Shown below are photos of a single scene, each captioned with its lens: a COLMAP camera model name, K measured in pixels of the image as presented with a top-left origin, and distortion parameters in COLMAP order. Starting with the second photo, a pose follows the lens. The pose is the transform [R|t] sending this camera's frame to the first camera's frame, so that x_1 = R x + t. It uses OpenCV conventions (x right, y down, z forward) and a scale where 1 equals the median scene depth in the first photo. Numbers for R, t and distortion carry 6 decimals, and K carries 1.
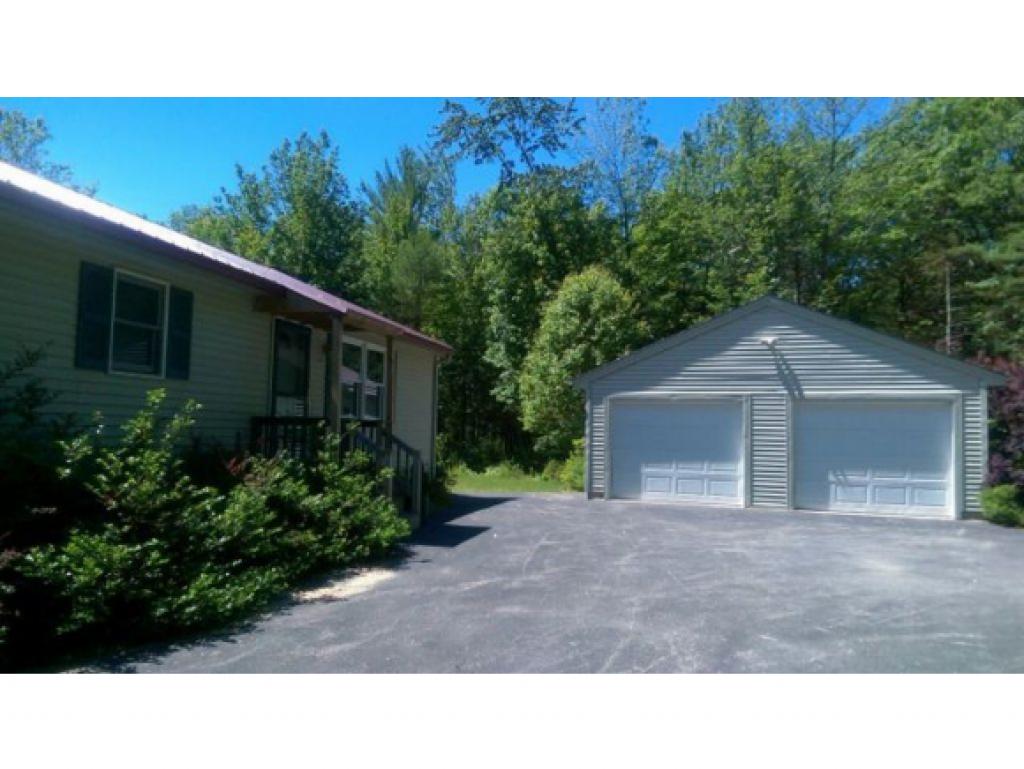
lens RADIAL K [[729.4, 0, 517.9], [0, 729.4, 388.1], [0, 0, 1]] dist [0.094685, -0.119015]
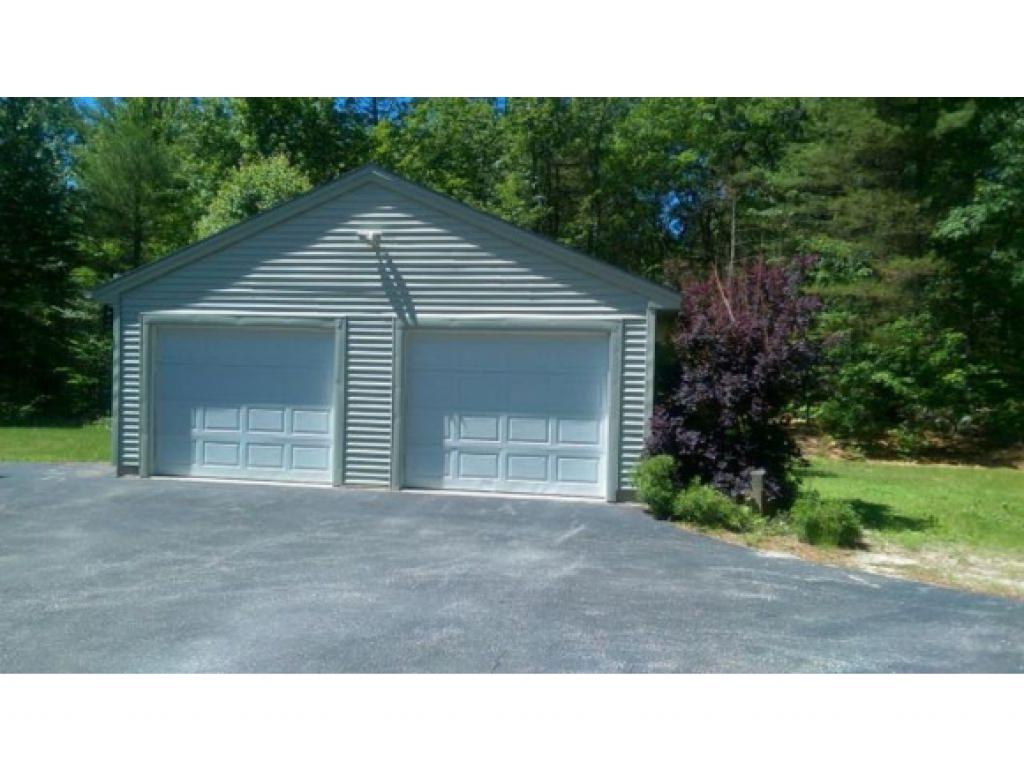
lens RADIAL K [[729.4, 0, 517.9], [0, 729.4, 388.1], [0, 0, 1]] dist [0.094685, -0.119015]
pose [[0.984961, 0.006759, 0.172644, 0.358408], [-0.019480, 0.997208, 0.072091, 0.021626], [-0.171675, -0.074370, 0.982343, 0.325340]]
